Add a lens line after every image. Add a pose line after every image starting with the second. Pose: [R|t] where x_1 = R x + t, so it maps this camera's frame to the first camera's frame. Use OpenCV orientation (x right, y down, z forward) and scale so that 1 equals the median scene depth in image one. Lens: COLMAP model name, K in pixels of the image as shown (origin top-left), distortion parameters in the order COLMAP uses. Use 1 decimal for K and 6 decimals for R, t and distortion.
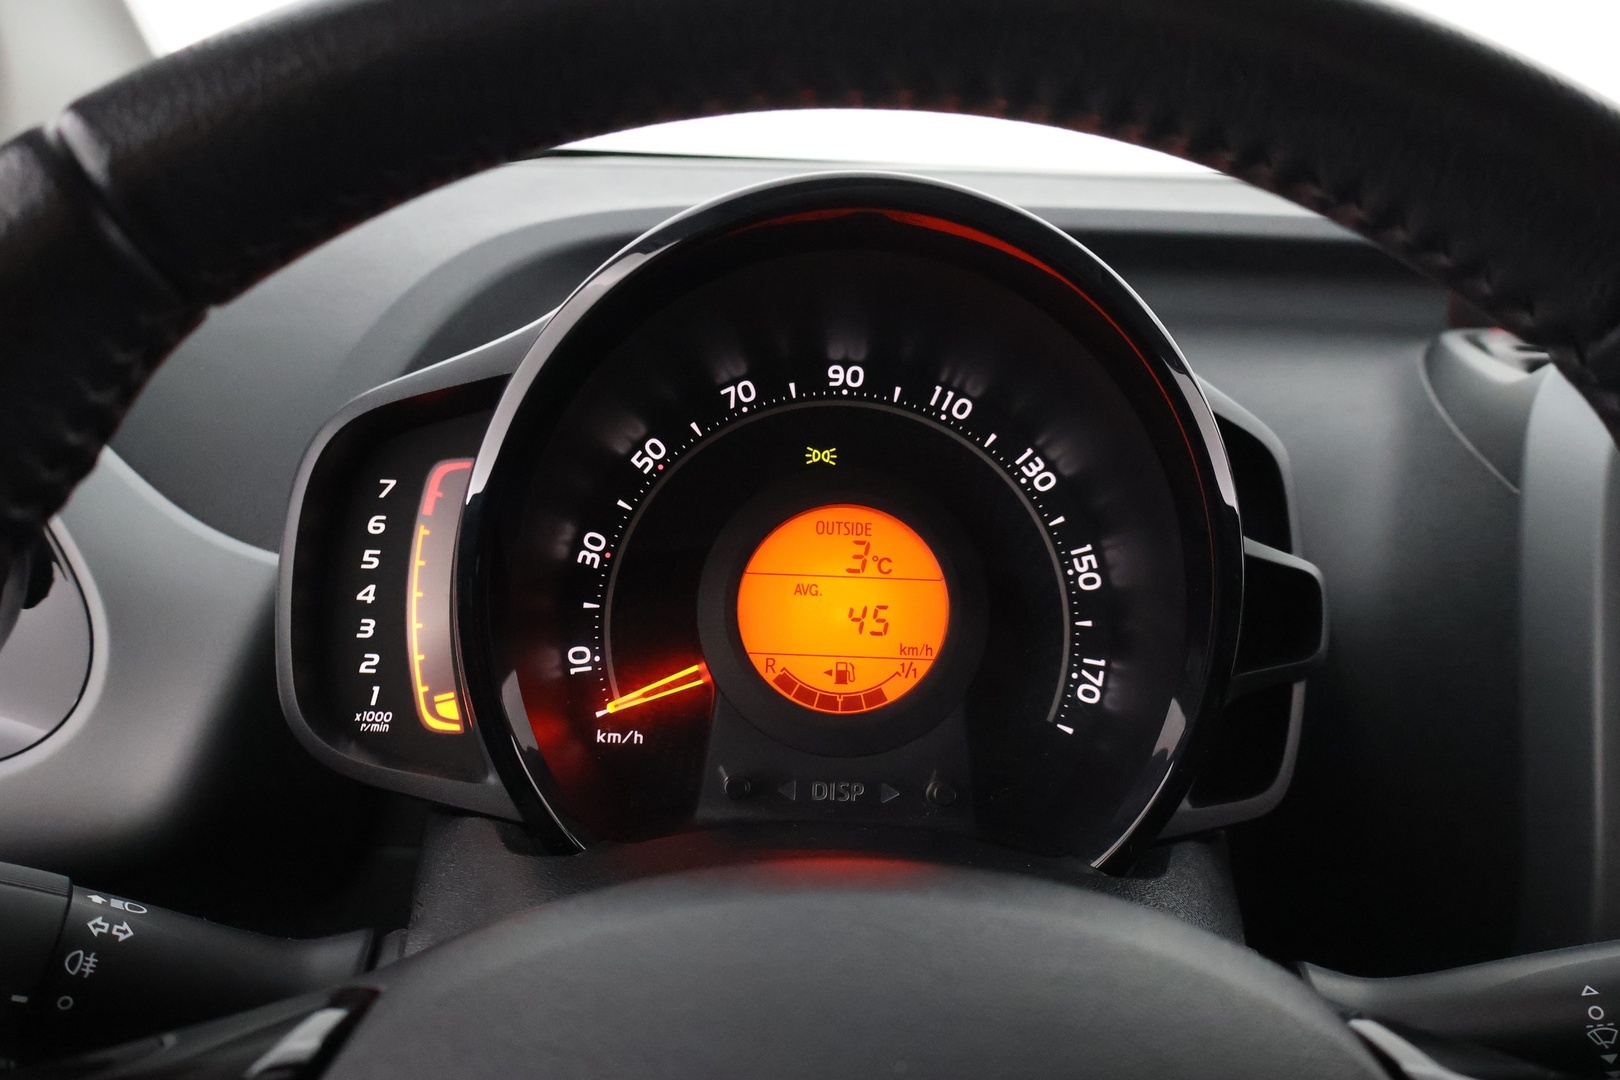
lens RADIAL K [[1485.6, 0, 810.2], [0, 1485.6, 543.4], [0, 0, 1]] dist [0.006651, 0.000000]
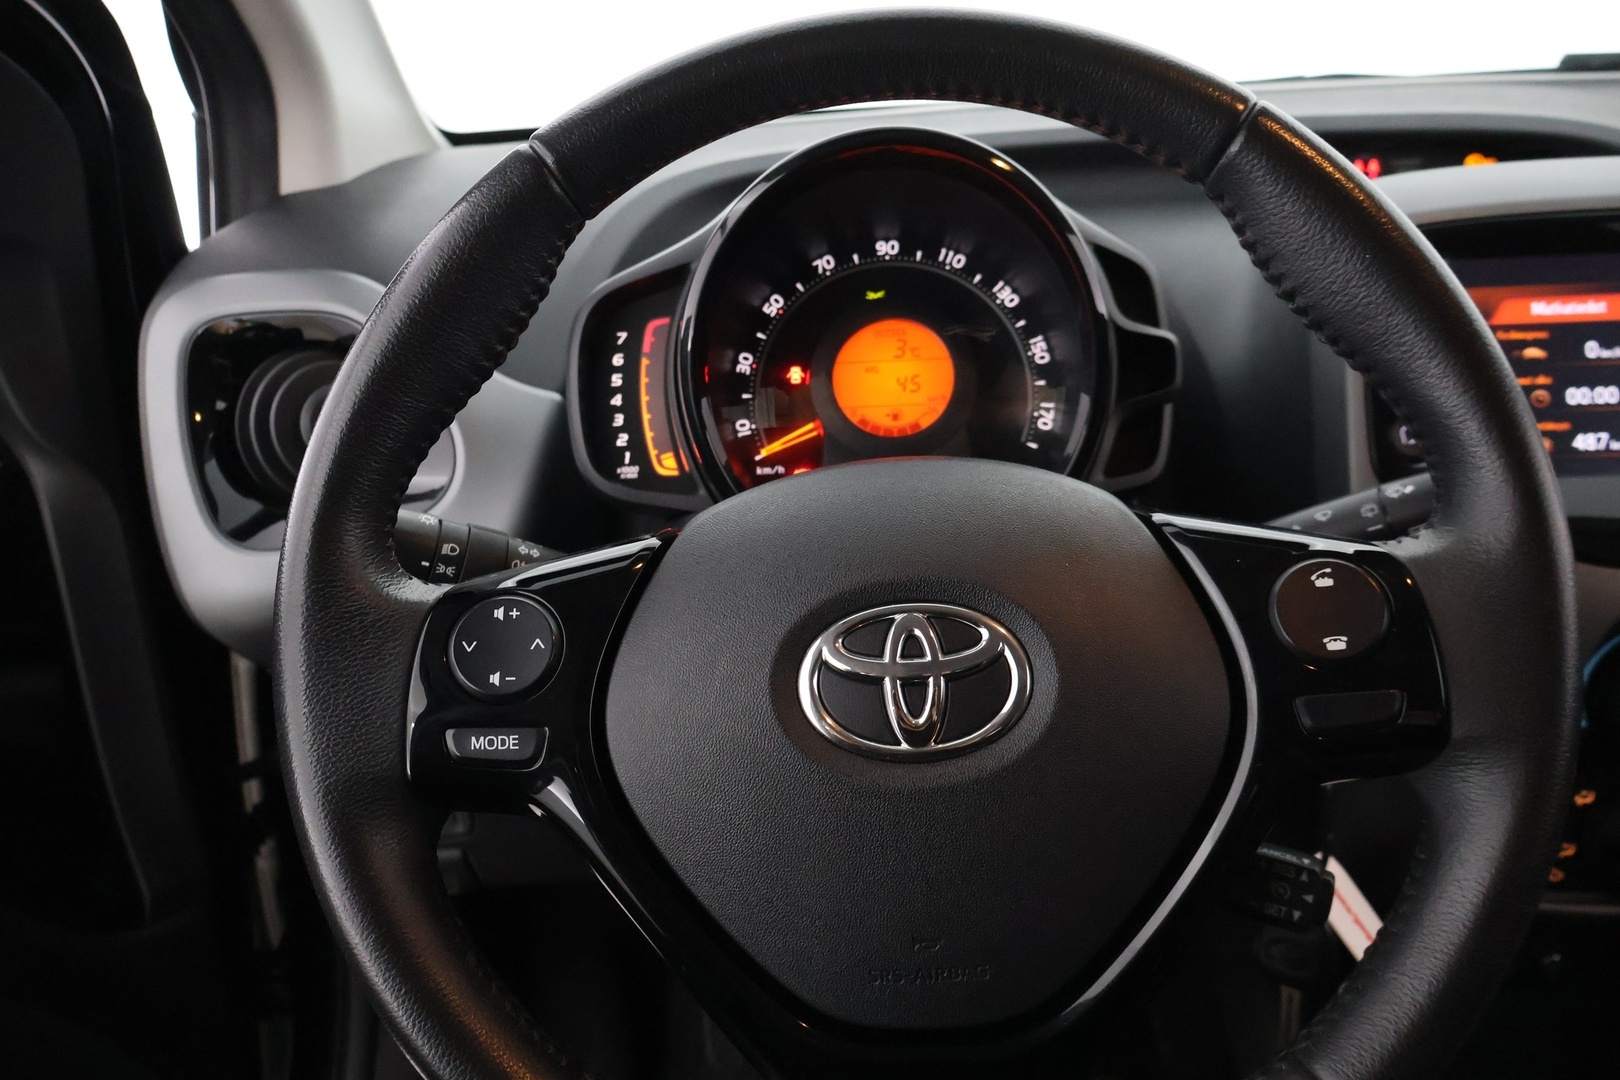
lens RADIAL K [[1371.3, 0, 802.9], [0, 1371.3, 538.3], [0, 0, 1]] dist [-0.002335, -0.001961]
pose [[0.994671, -0.074433, -0.071334, 0.015968], [0.078396, 0.995434, 0.054459, 0.123793], [0.066955, -0.059761, 0.995965, -0.570381]]
